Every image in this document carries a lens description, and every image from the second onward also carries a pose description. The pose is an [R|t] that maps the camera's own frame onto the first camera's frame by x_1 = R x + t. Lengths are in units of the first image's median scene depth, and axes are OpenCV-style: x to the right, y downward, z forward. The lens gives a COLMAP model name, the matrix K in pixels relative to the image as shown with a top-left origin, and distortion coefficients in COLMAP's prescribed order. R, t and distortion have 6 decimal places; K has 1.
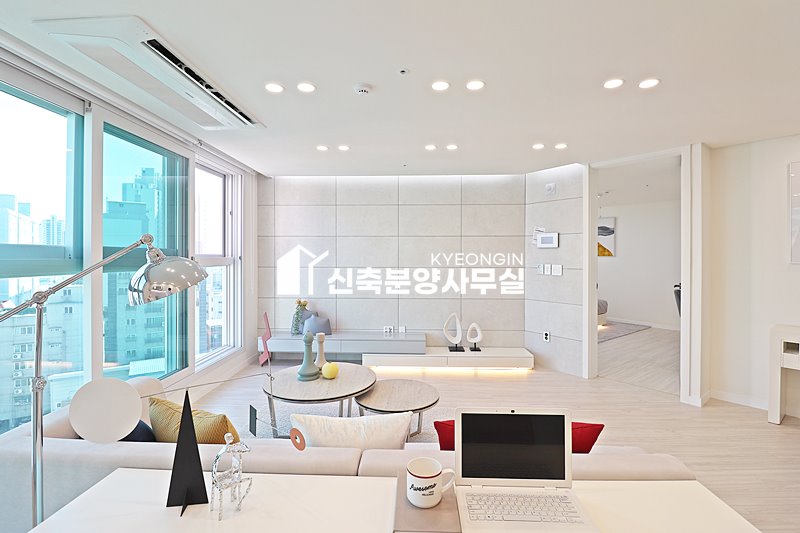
lens RADIAL K [[368.5, 0, 401.6], [0, 368.5, 259.6], [0, 0, 1]] dist [-0.012770, -0.001065]
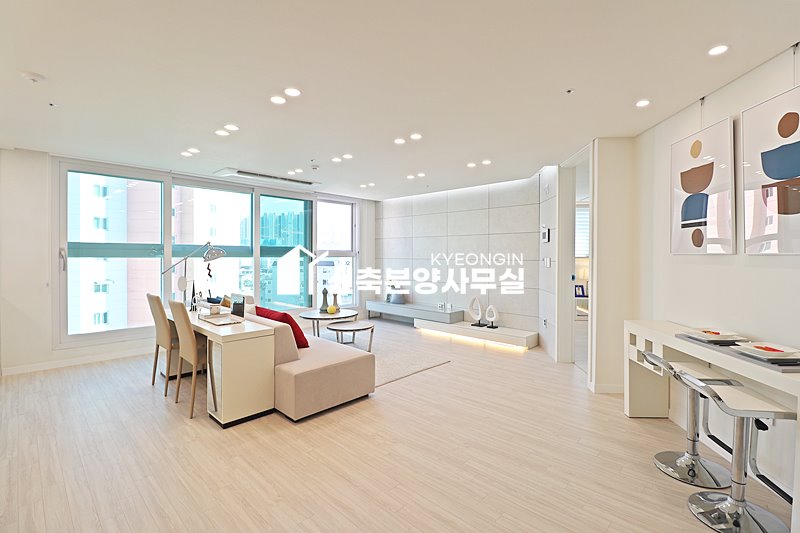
lens RADIAL K [[359.3, 0, 402.5], [0, 359.3, 256.8], [0, 0, 1]] dist [-0.079064, -0.000420]
pose [[0.745558, 0.005456, -0.666418, 0.769278], [-0.010013, 0.999945, -0.003016, 0.018325], [0.666365, 0.008922, 0.745572, -0.078938]]
